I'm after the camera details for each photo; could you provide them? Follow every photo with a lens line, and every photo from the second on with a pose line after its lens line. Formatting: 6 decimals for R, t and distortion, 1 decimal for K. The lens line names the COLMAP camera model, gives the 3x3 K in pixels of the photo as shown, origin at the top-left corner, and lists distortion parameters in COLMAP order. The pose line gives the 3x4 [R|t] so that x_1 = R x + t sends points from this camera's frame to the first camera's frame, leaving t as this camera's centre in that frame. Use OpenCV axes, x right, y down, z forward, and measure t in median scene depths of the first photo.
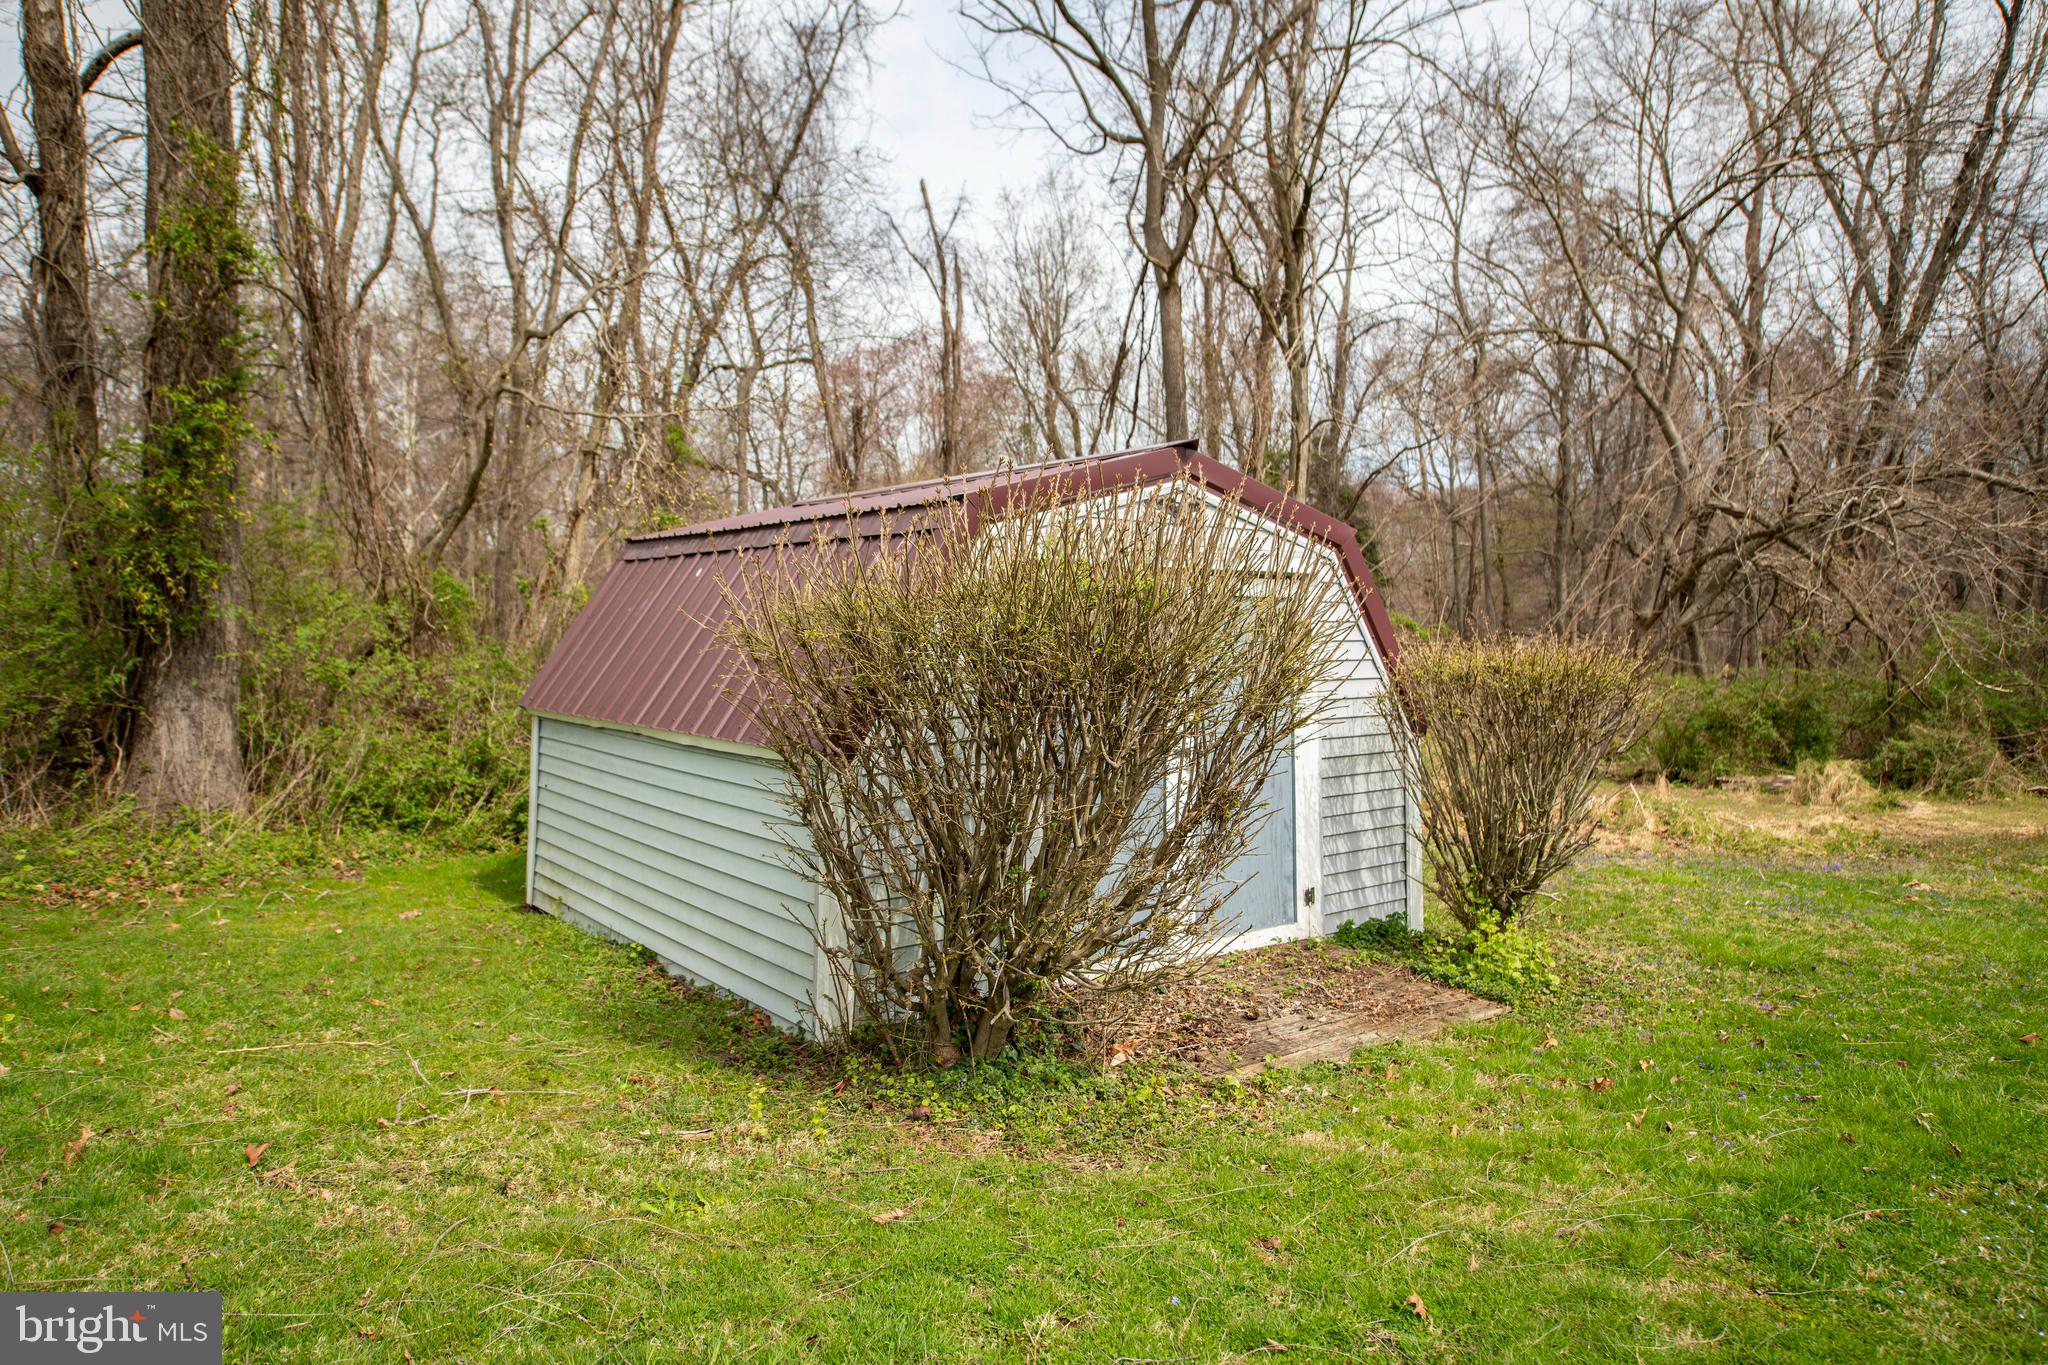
lens RADIAL K [[1388.1, 0, 1024.4], [0, 1388.1, 663.3], [0, 0, 1]] dist [0.002124, -0.003491]
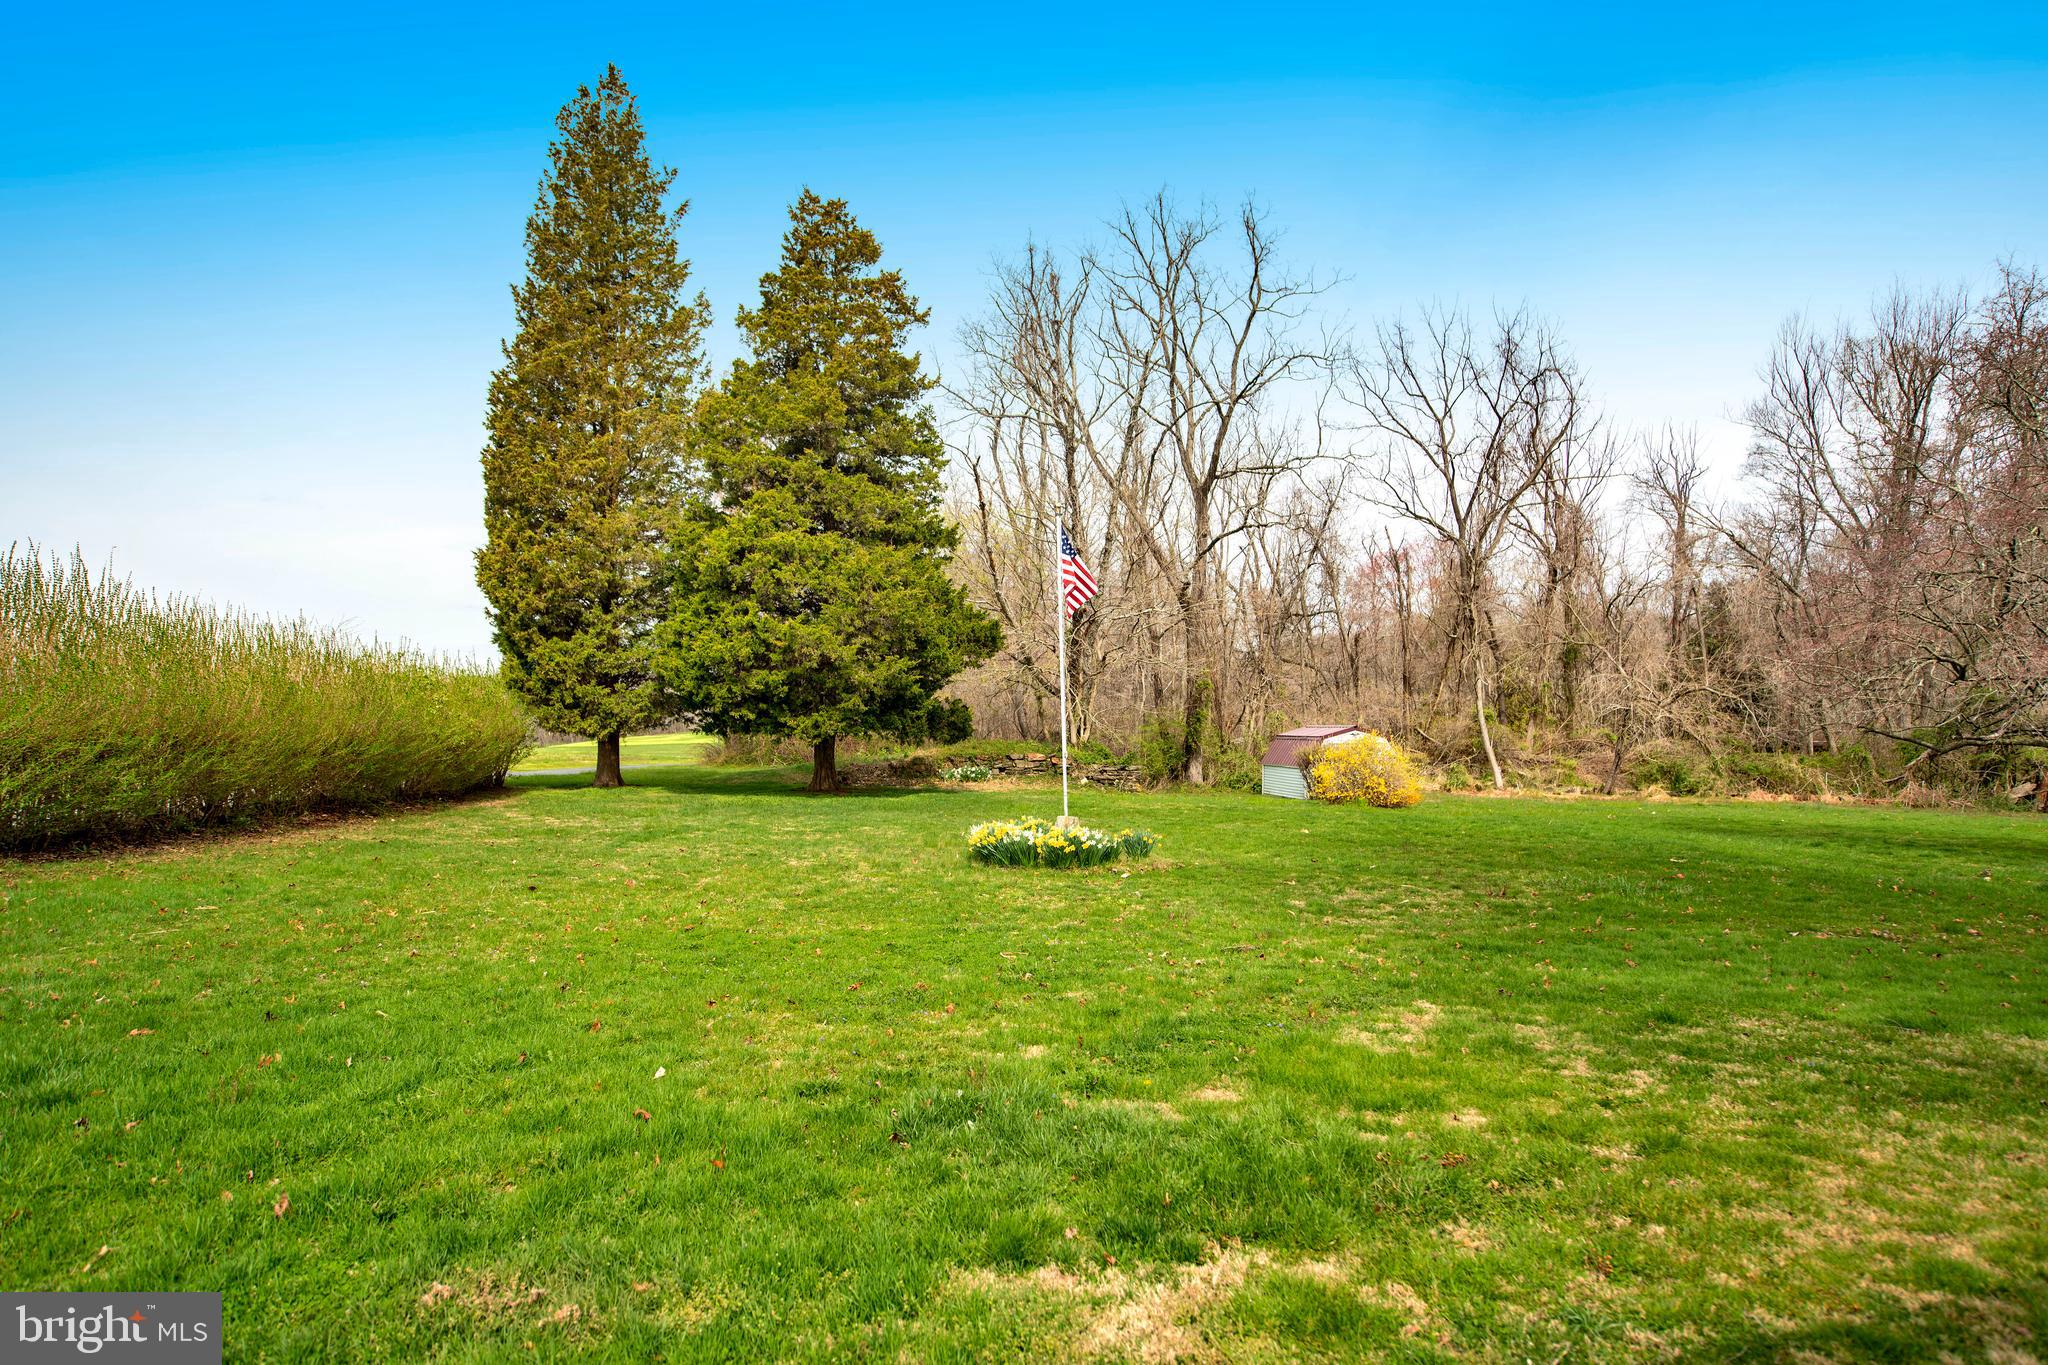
lens RADIAL K [[1204.5, 0, 1013.2], [0, 1204.5, 669.6], [0, 0, 1]] dist [-0.004453, -0.002883]
pose [[0.899973, -0.037988, -0.434287, 0.309794], [0.010257, 0.997766, -0.066021, -0.013165], [0.435824, 0.054963, 0.898352, -1.357025]]
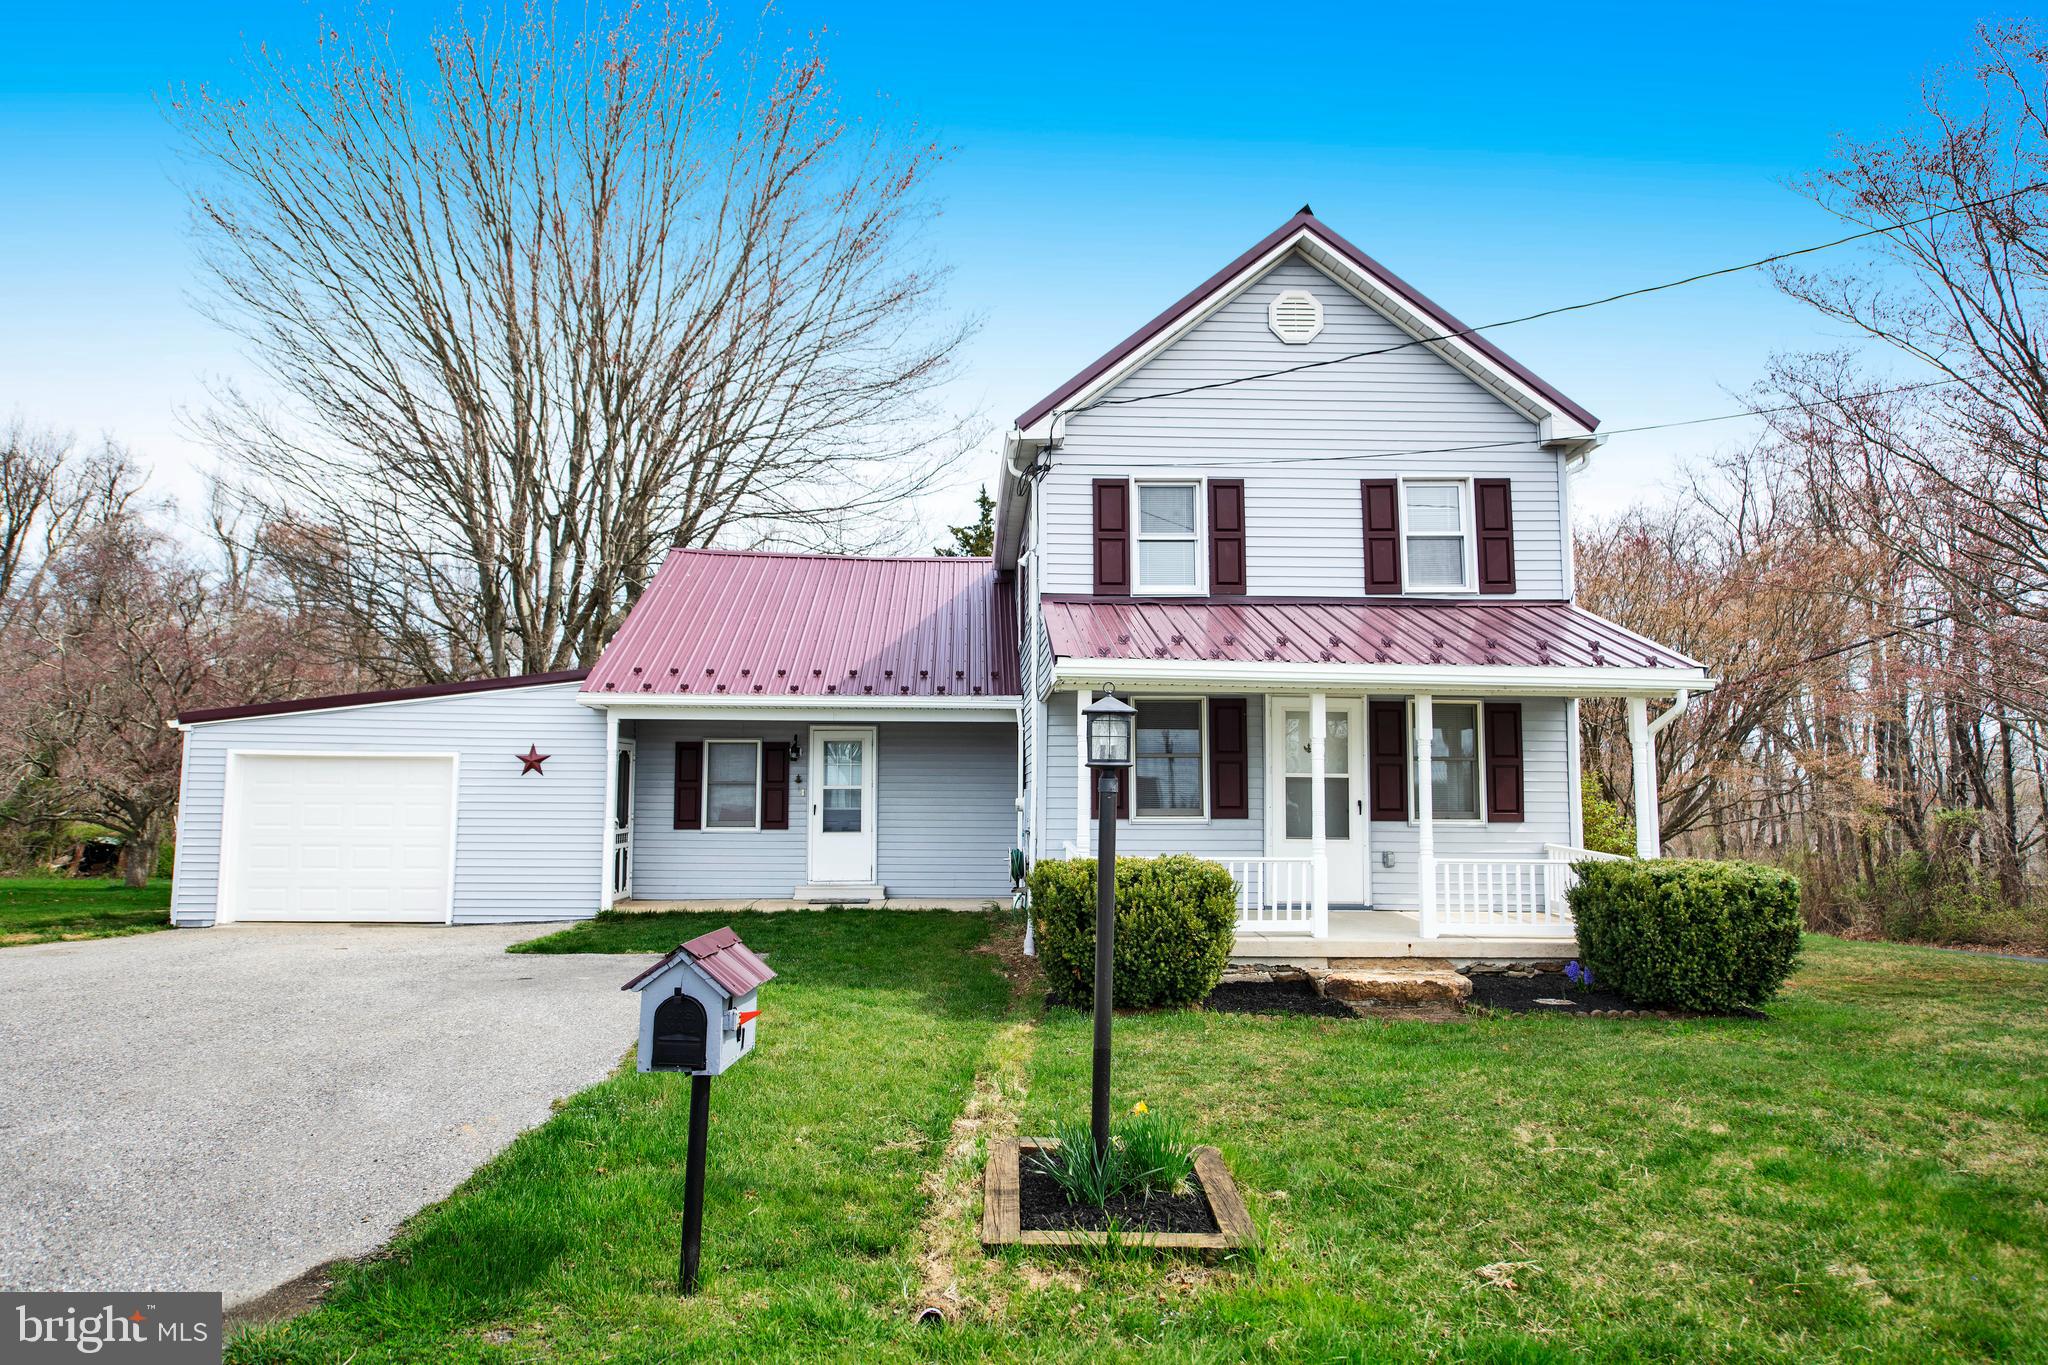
lens RADIAL K [[1388.1, 0, 1024.4], [0, 1388.1, 663.3], [0, 0, 1]] dist [0.002124, -0.003491]
pose [[0.655838, 0.087120, 0.749858, 0.113298], [-0.000074, 0.993326, -0.115342, -0.004541], [-0.754902, 0.075590, 0.651467, -2.053038]]
